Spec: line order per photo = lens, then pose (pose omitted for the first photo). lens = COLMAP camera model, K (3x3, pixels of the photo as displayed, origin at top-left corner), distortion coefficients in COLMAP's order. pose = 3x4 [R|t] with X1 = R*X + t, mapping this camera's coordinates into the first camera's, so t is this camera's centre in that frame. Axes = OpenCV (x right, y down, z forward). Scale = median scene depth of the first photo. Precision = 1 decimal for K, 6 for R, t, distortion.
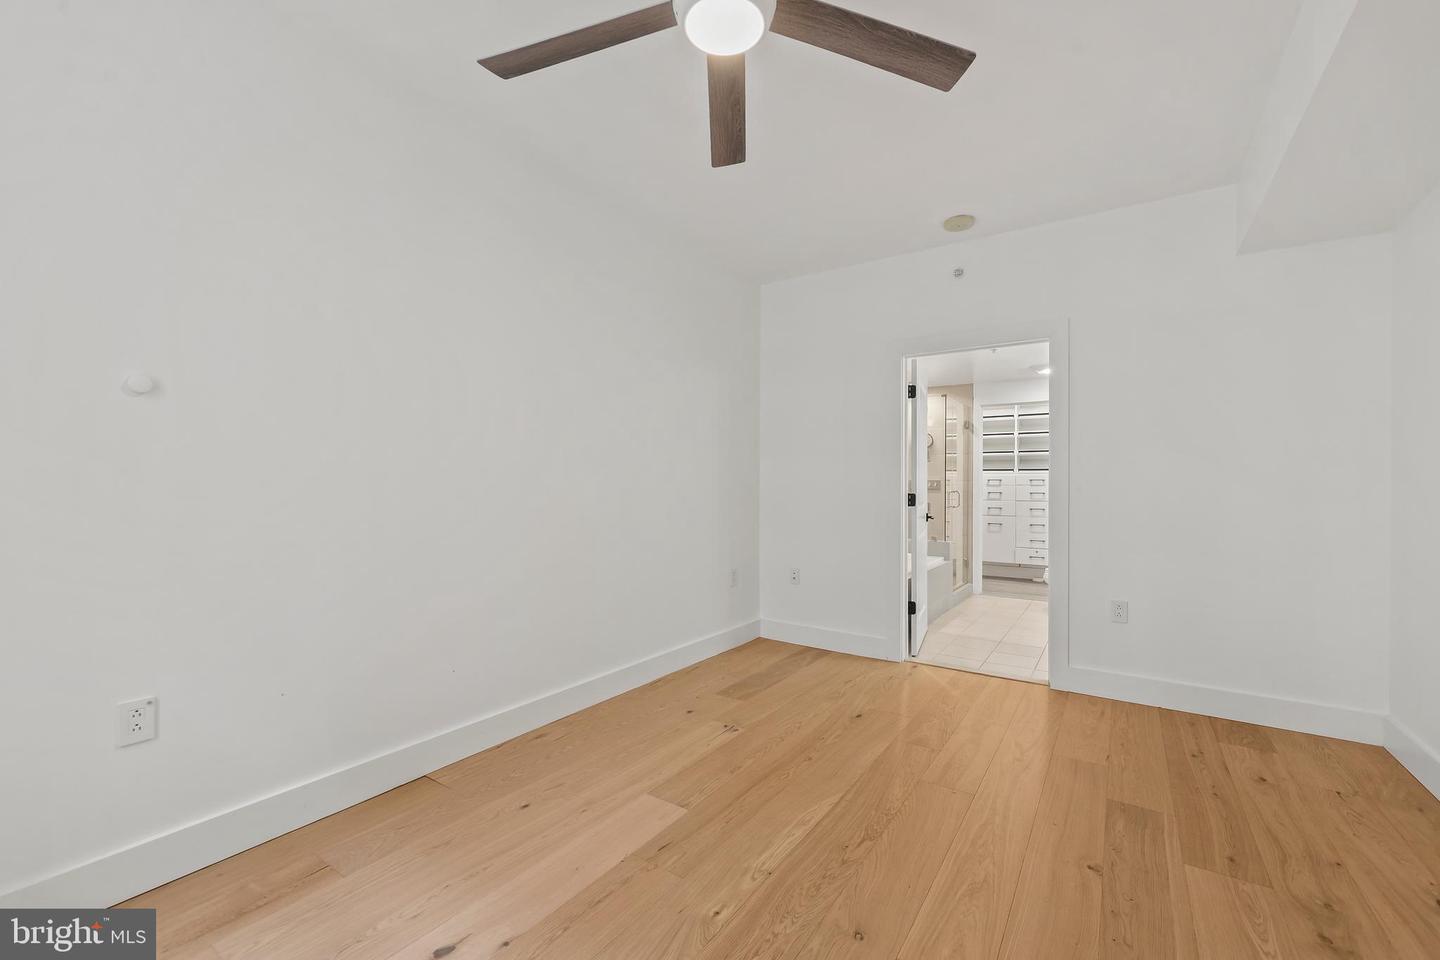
lens RADIAL K [[586.9, 0, 723.7], [0, 586.9, 488.7], [0, 0, 1]] dist [-0.003140, 0.000809]
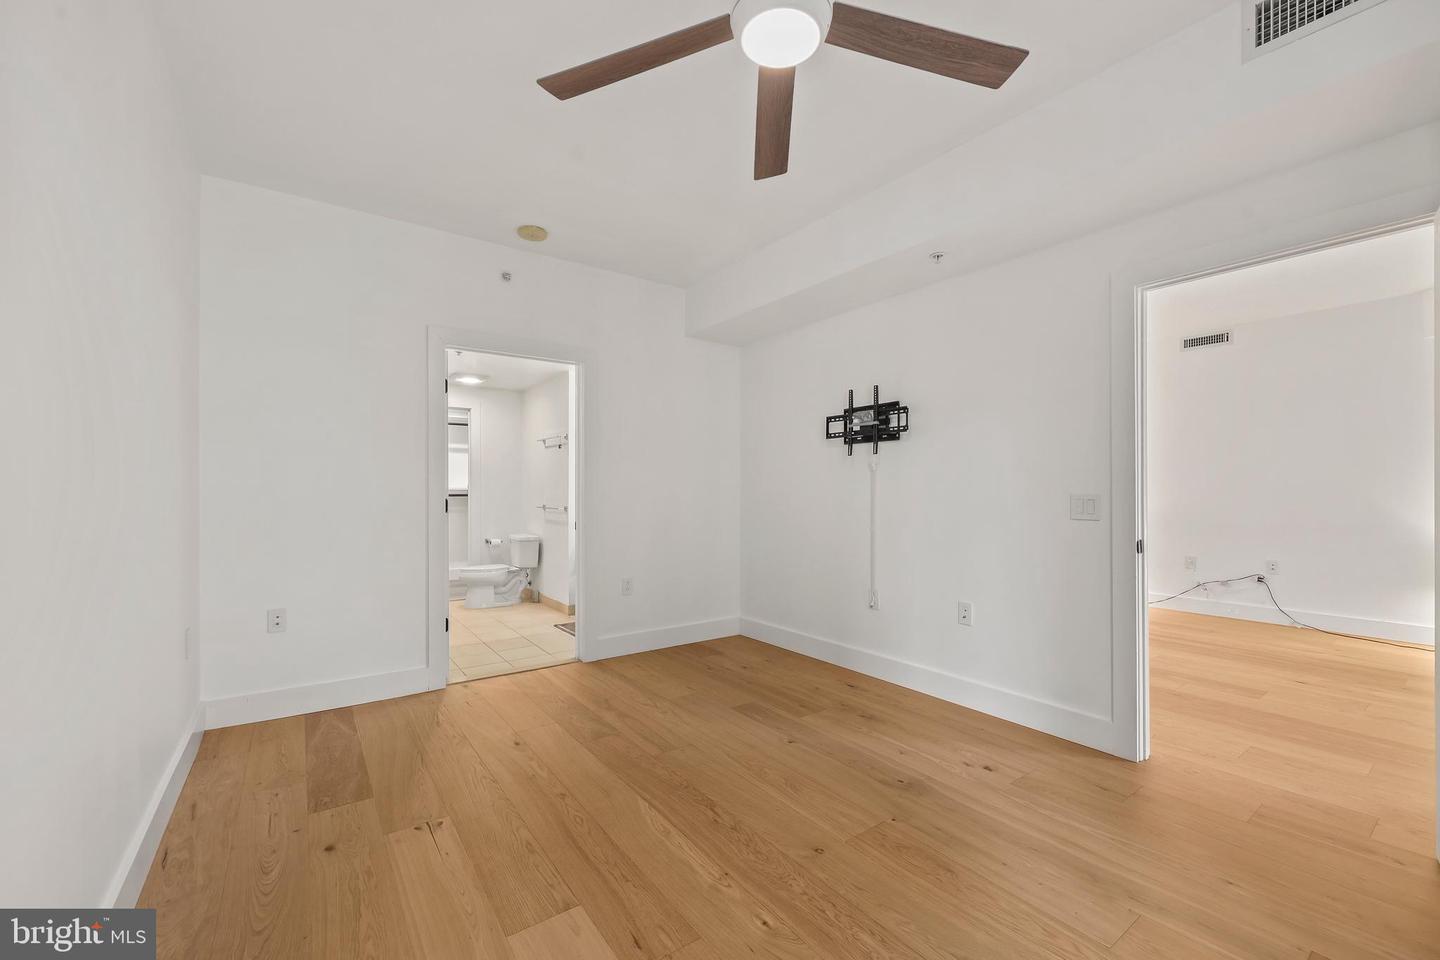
lens RADIAL K [[586.9, 0, 724.9], [0, 586.9, 491.2], [0, 0, 1]] dist [-0.003140, 0.000809]
pose [[0.334445, -0.005743, 0.942398, -0.470995], [0.004718, 0.999979, 0.004420, -0.006298], [-0.942403, 0.002968, 0.334466, 0.355593]]
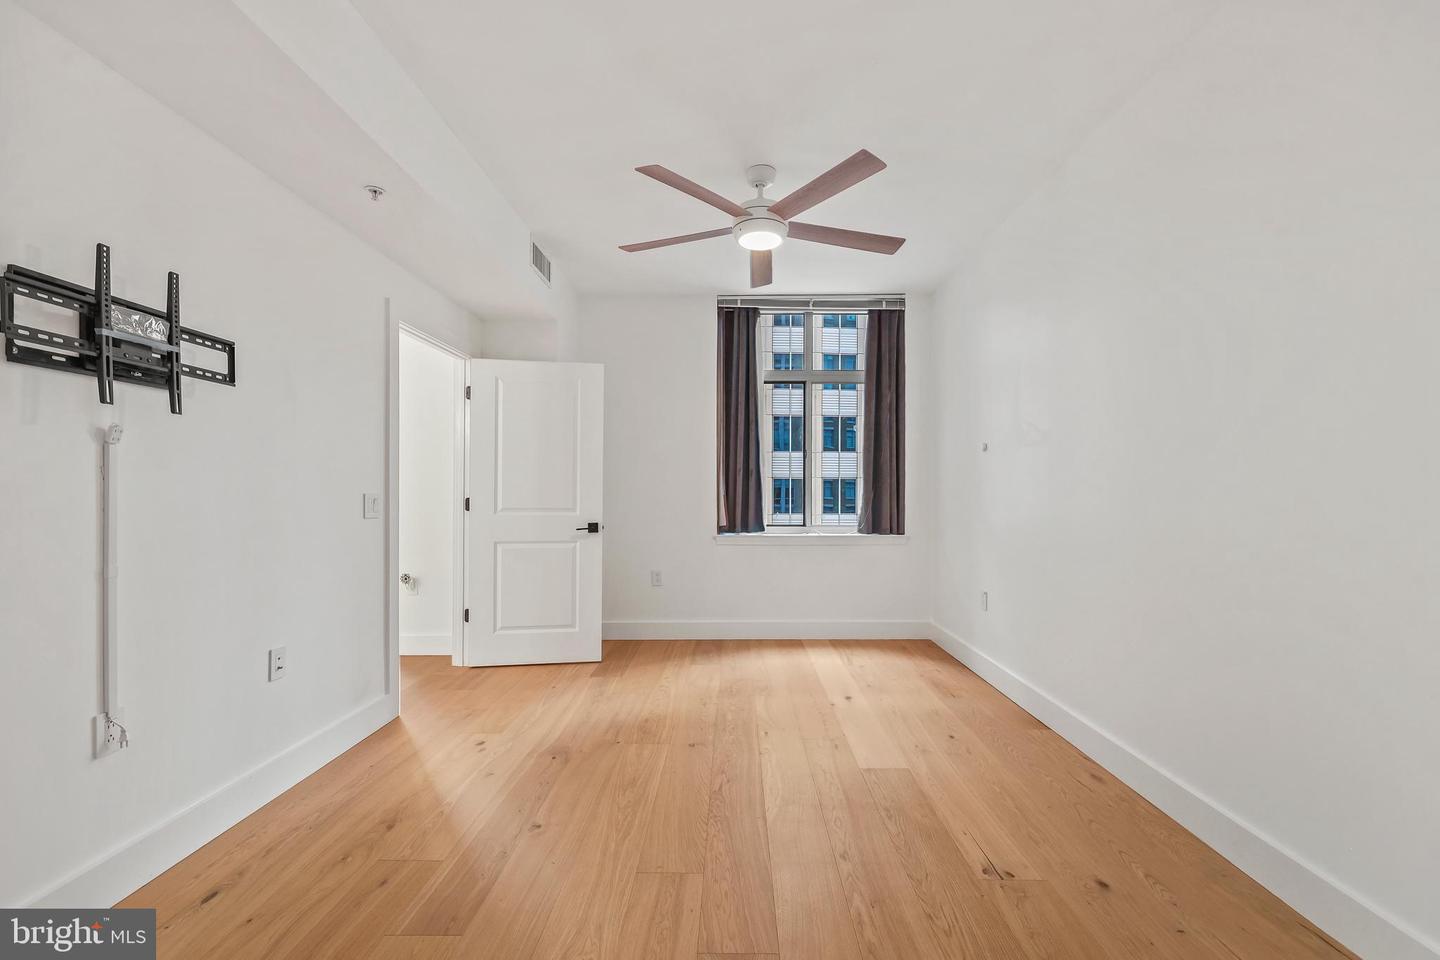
lens RADIAL K [[586.9, 0, 729.7], [0, 586.9, 488.4], [0, 0, 1]] dist [-0.003140, 0.000809]
pose [[-0.830983, -0.008703, -0.556230, 0.523652], [-0.004567, 0.999951, -0.008824, 0.000300], [0.556279, -0.004793, -0.830982, 1.178831]]
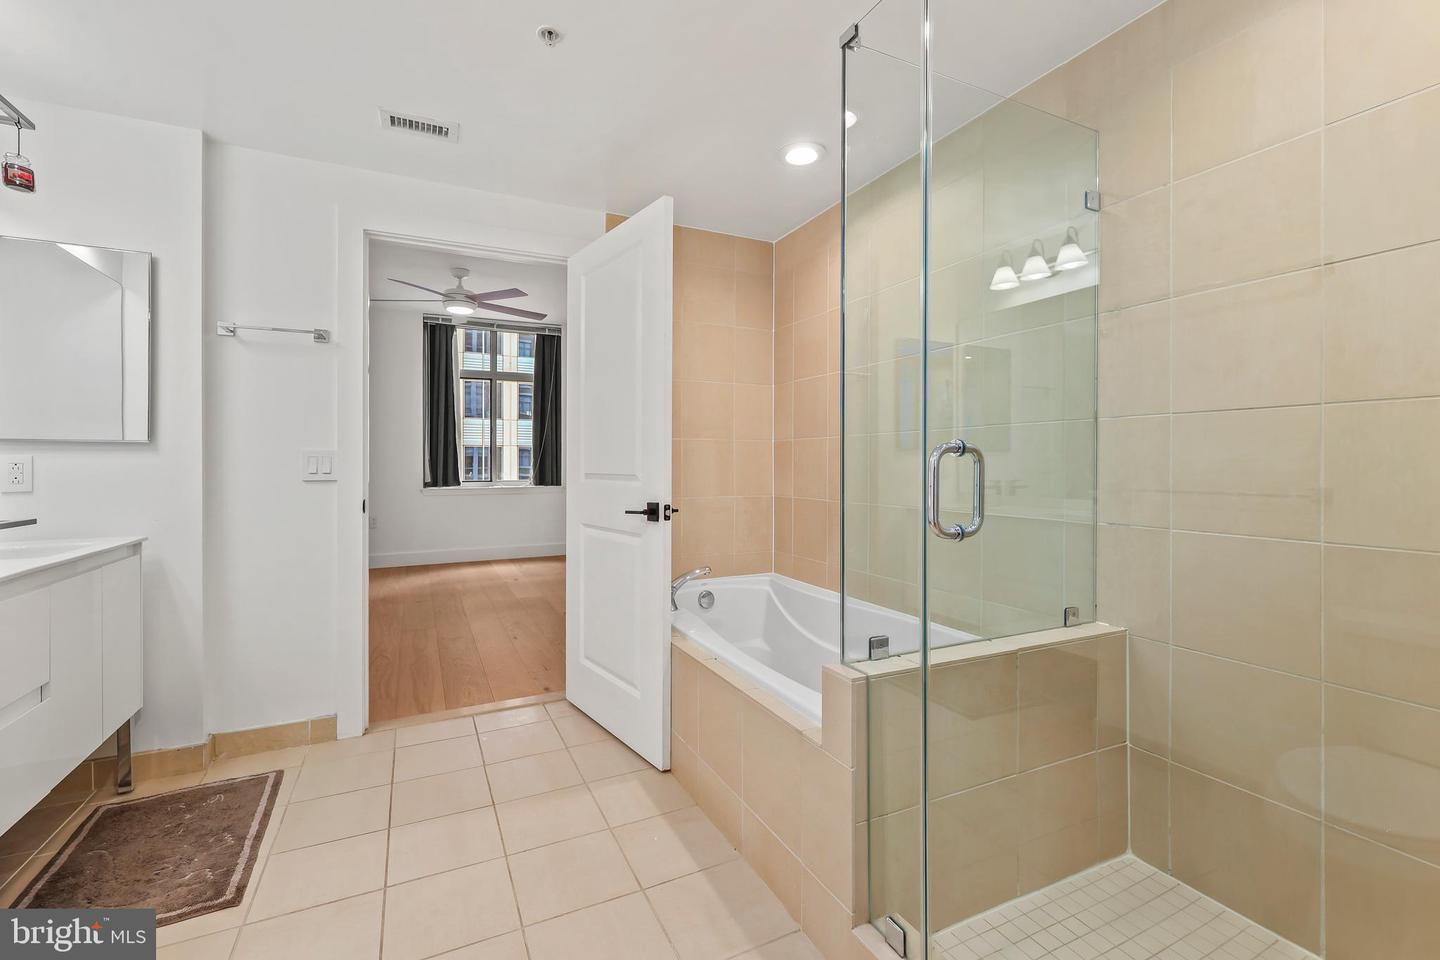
lens RADIAL K [[586.9, 0, 707.9], [0, 586.9, 457.6], [0, 0, 1]] dist [-0.003140, 0.000809]
pose [[-0.491083, -0.005815, -0.871093, 0.998951], [0.001726, 0.999969, -0.007649, 0.014022], [0.871111, -0.005260, -0.491058, 1.771703]]
